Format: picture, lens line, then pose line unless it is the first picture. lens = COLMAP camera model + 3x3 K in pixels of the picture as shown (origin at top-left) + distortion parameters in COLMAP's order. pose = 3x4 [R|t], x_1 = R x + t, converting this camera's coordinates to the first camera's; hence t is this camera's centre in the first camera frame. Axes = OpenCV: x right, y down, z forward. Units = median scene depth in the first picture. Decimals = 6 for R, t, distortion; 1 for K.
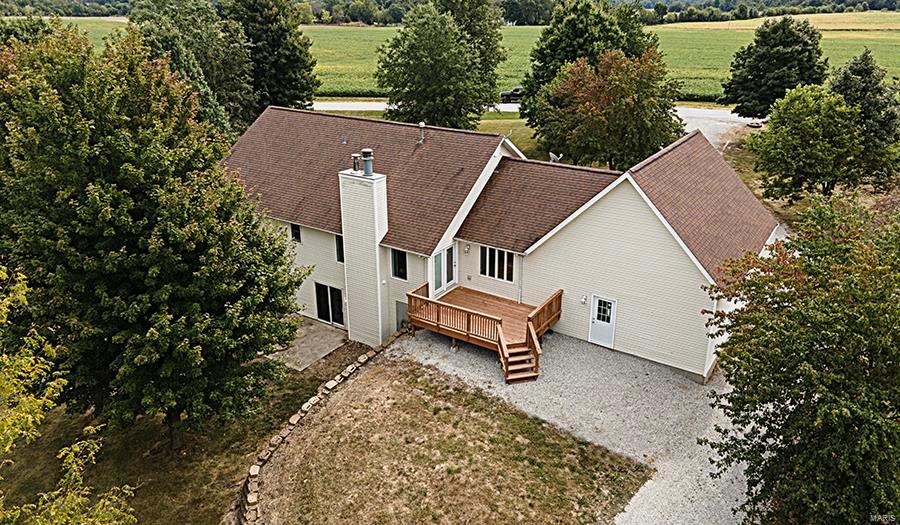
lens RADIAL K [[619.3, 0, 450.8], [0, 619.3, 261.9], [0, 0, 1]] dist [0.038679, 0.001939]
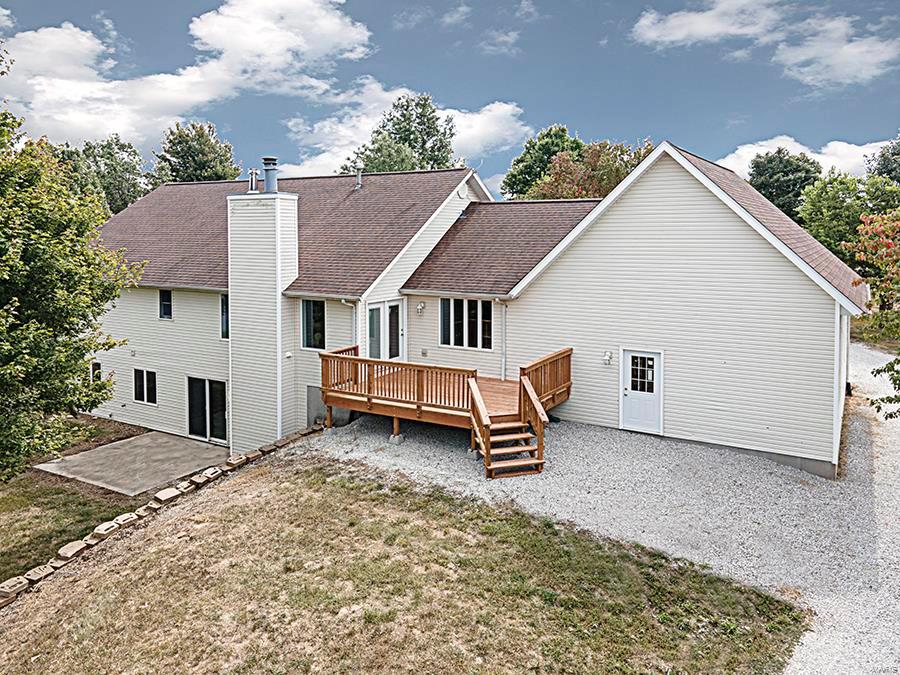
lens RADIAL K [[659.9, 0, 448.9], [0, 659.9, 320.6], [0, 0, 1]] dist [0.032389, 0.011279]
pose [[0.998726, -0.001089, 0.050449, 0.024203], [0.013976, 0.966624, -0.255816, 0.196220], [-0.048486, 0.256195, 0.965408, 0.372508]]
